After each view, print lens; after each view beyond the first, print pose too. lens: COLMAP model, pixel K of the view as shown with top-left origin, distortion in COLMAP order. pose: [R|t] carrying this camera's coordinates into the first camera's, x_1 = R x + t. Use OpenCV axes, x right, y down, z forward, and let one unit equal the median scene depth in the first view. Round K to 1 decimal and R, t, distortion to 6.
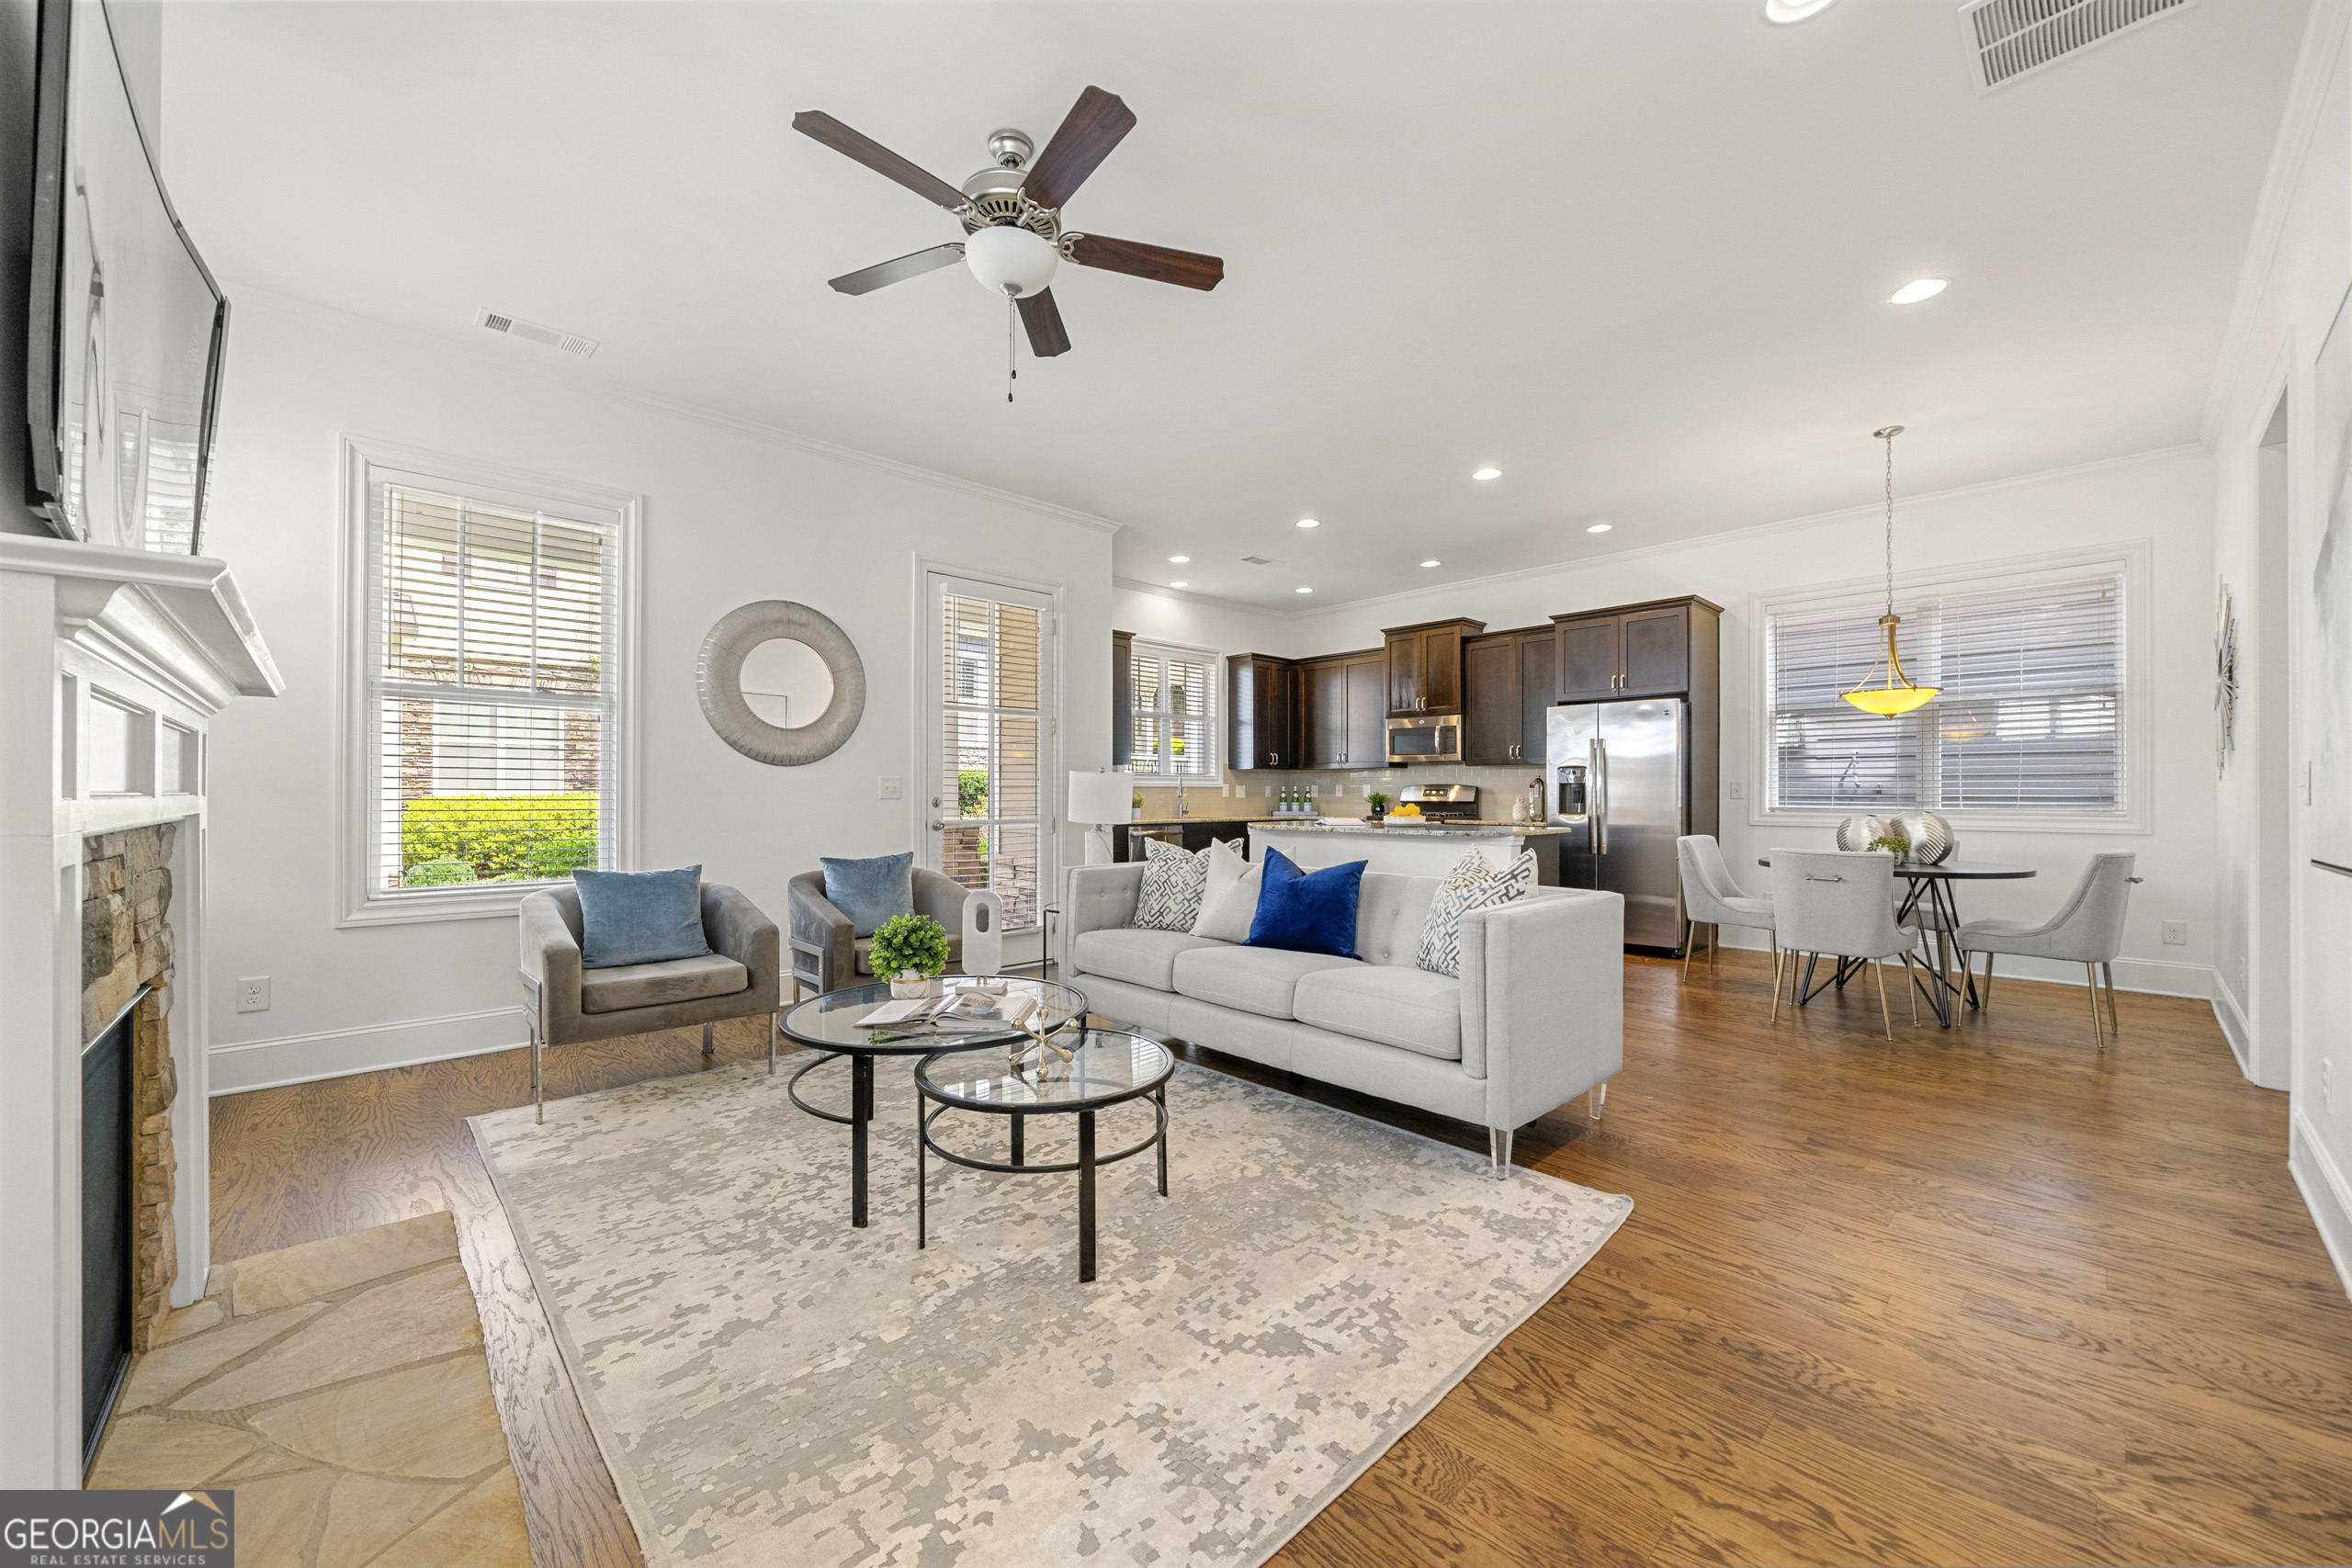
lens RADIAL K [[909.2, 0, 1176.3], [0, 909.2, 787.0], [0, 0, 1]] dist [-0.000644, -0.000188]
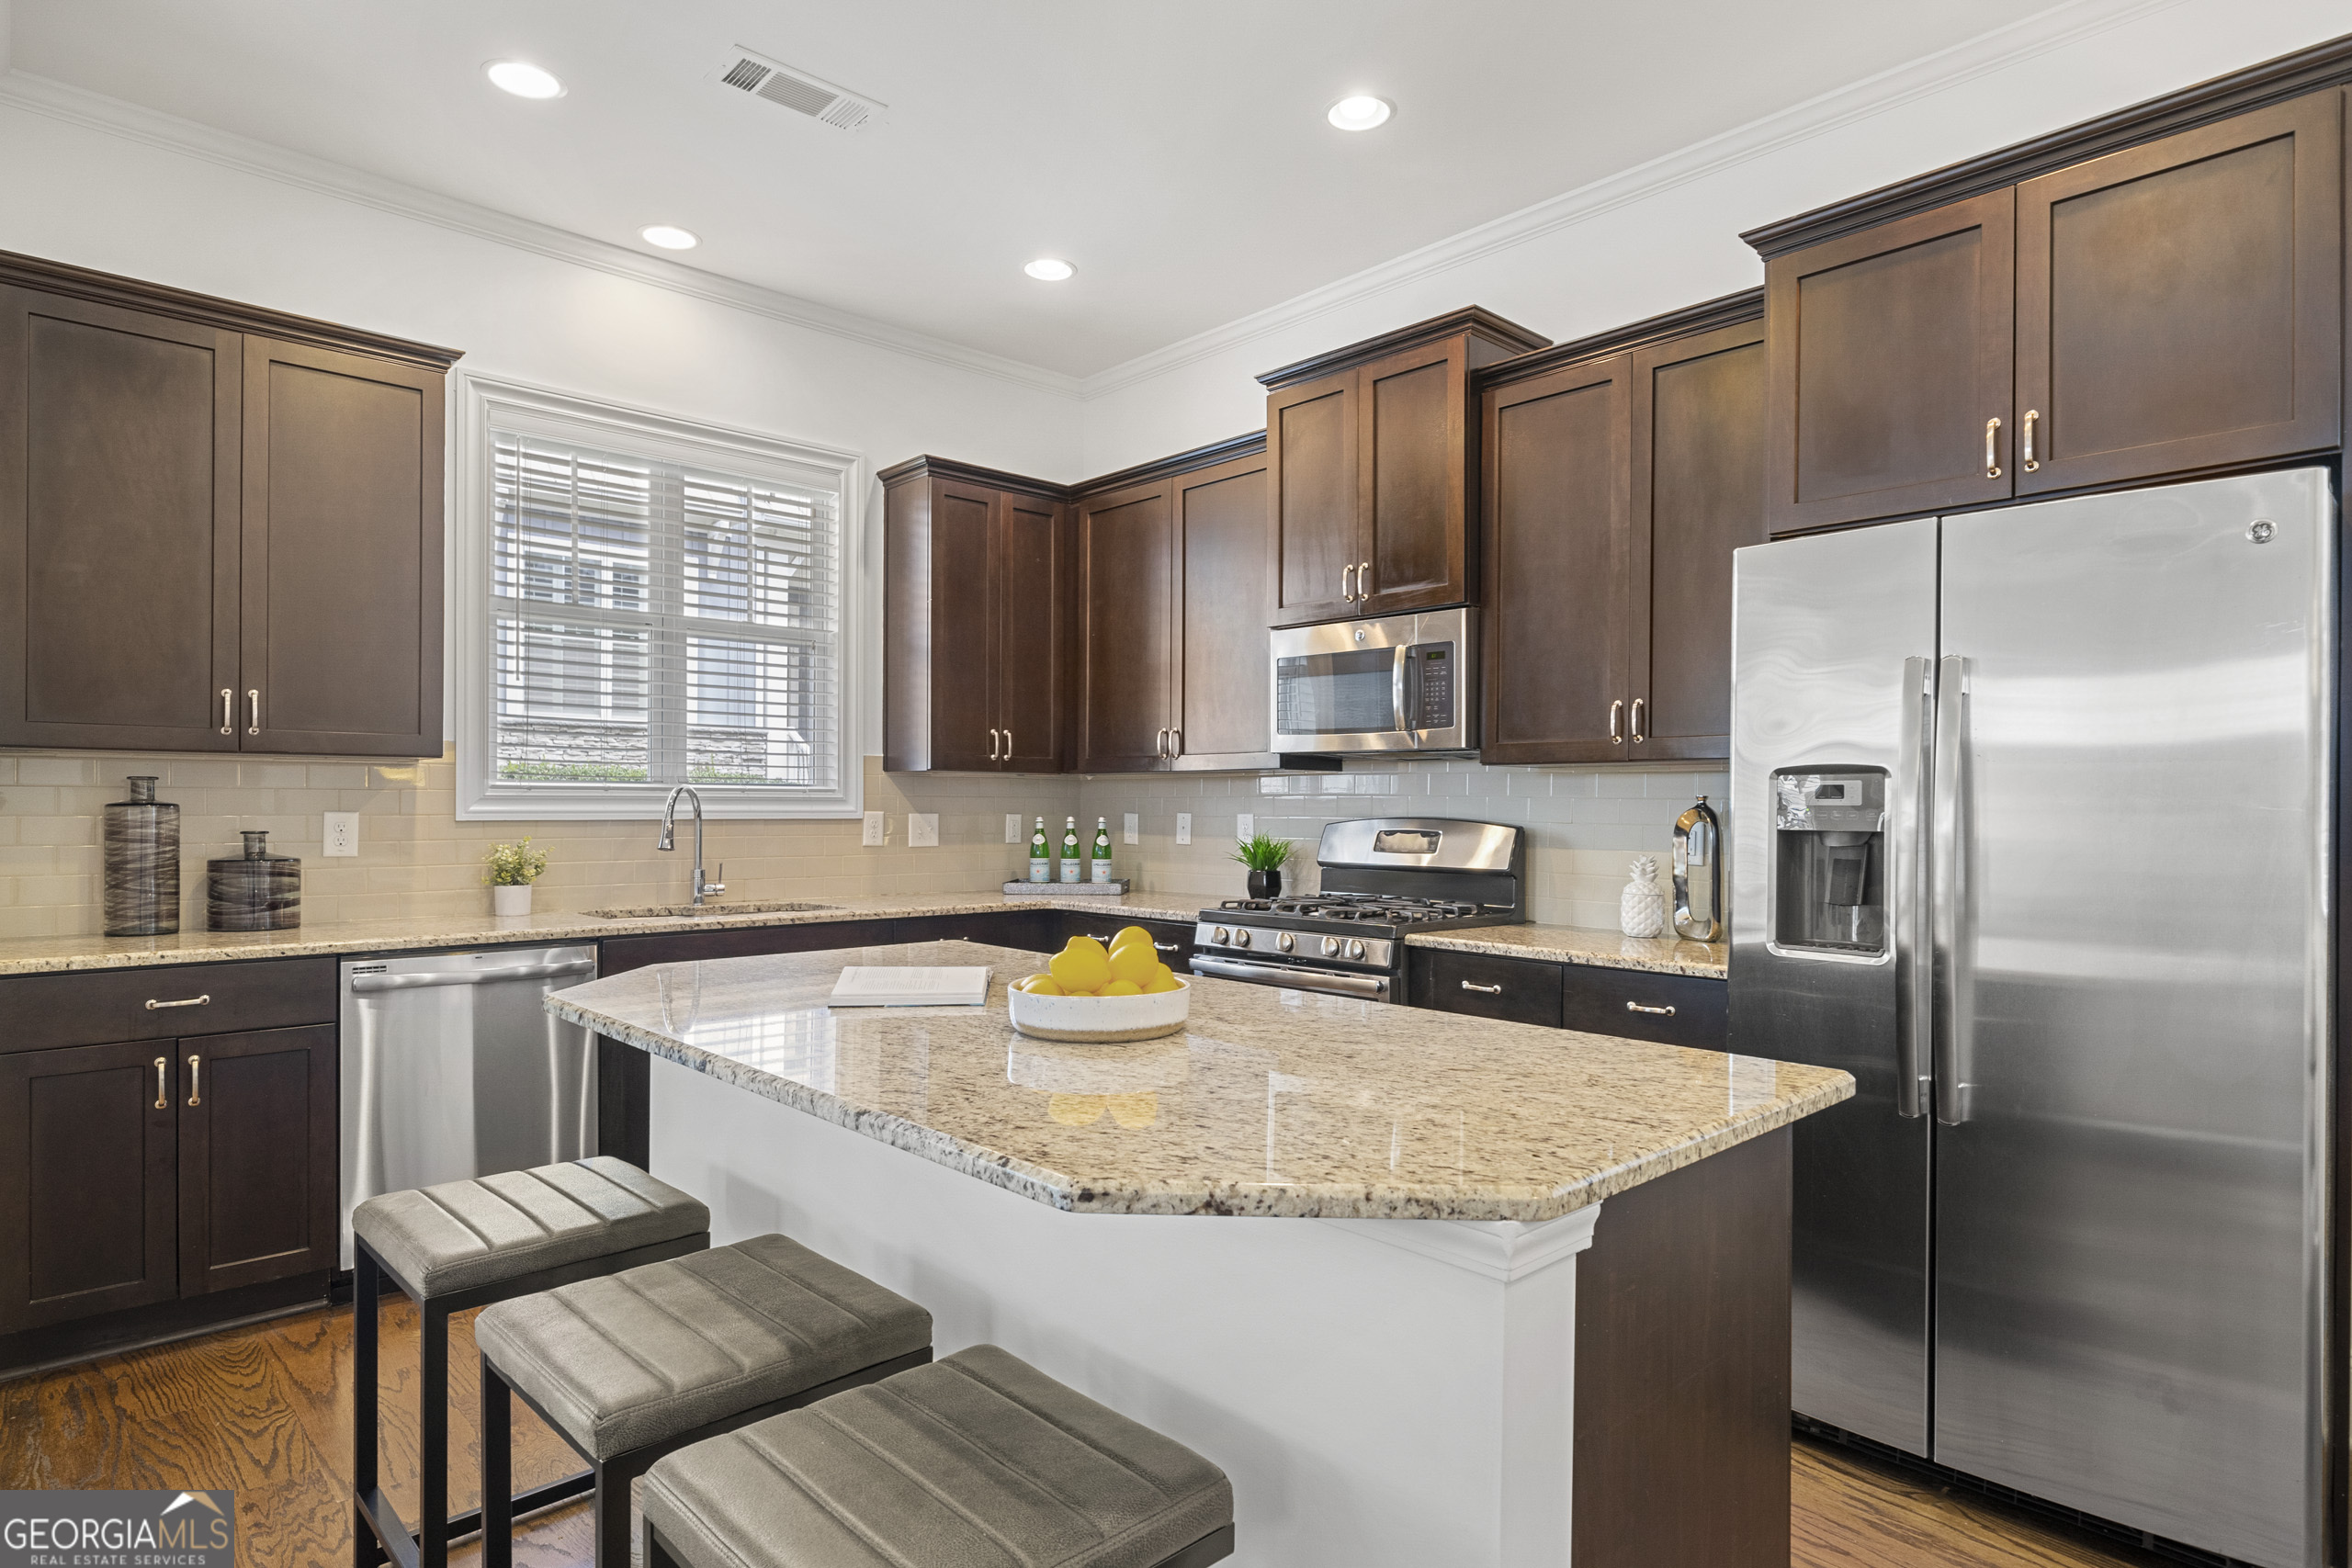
lens RADIAL K [[1273.5, 0, 1184.6], [0, 1273.5, 798.8], [0, 0, 1]] dist [-0.001252, 0.001963]
pose [[0.999888, 0.005483, -0.013909, 0.258470], [-0.005446, 0.999982, 0.002678, -0.013835], [0.013924, -0.002602, 0.999900, 0.639860]]
